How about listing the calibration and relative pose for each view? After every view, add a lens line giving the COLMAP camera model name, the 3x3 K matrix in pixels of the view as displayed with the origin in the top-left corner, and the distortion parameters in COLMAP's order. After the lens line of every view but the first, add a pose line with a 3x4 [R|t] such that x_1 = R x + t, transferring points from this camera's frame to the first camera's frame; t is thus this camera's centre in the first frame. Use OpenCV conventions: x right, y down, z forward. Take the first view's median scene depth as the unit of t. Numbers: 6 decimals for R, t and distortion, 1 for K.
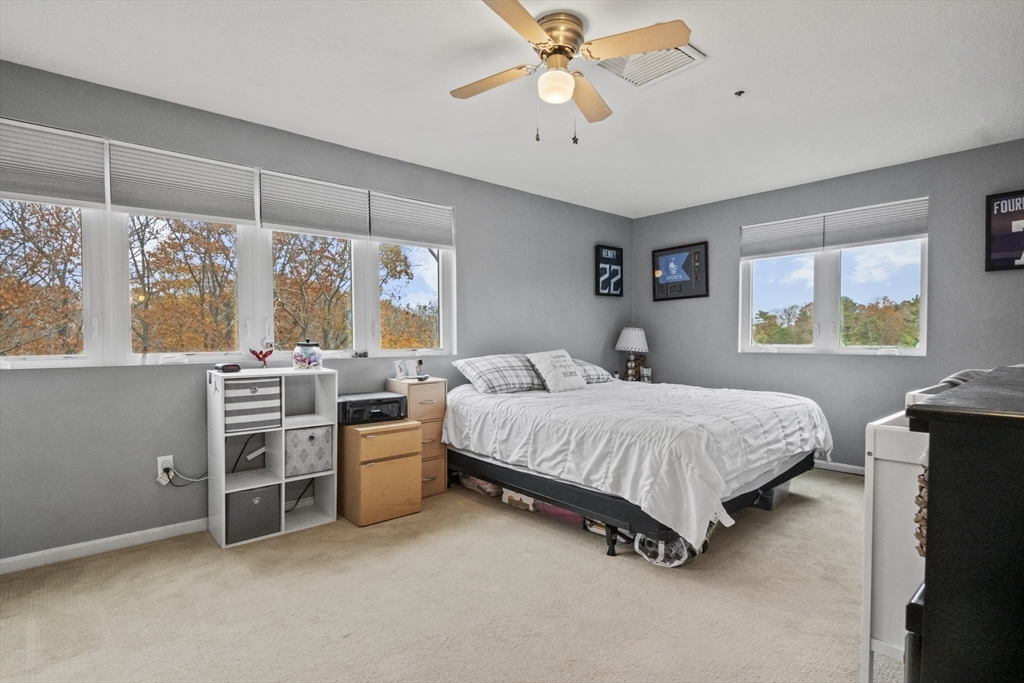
lens RADIAL K [[504.9, 0, 513.1], [0, 504.9, 347.2], [0, 0, 1]] dist [-0.014183, -0.001432]
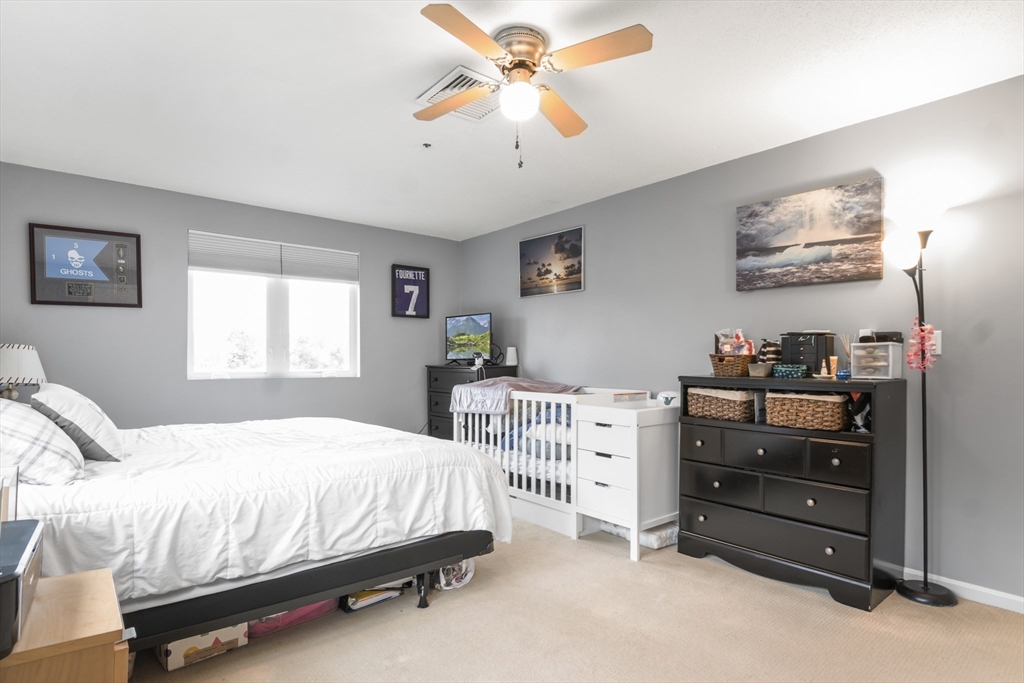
lens RADIAL K [[534.0, 0, 510.7], [0, 534.0, 347.9], [0, 0, 1]] dist [-0.006890, -0.002707]
pose [[0.034682, 0.026528, 0.999046, -0.633702], [0.013248, 0.999548, -0.027001, -0.016911], [-0.999311, 0.014172, 0.034314, 0.671219]]
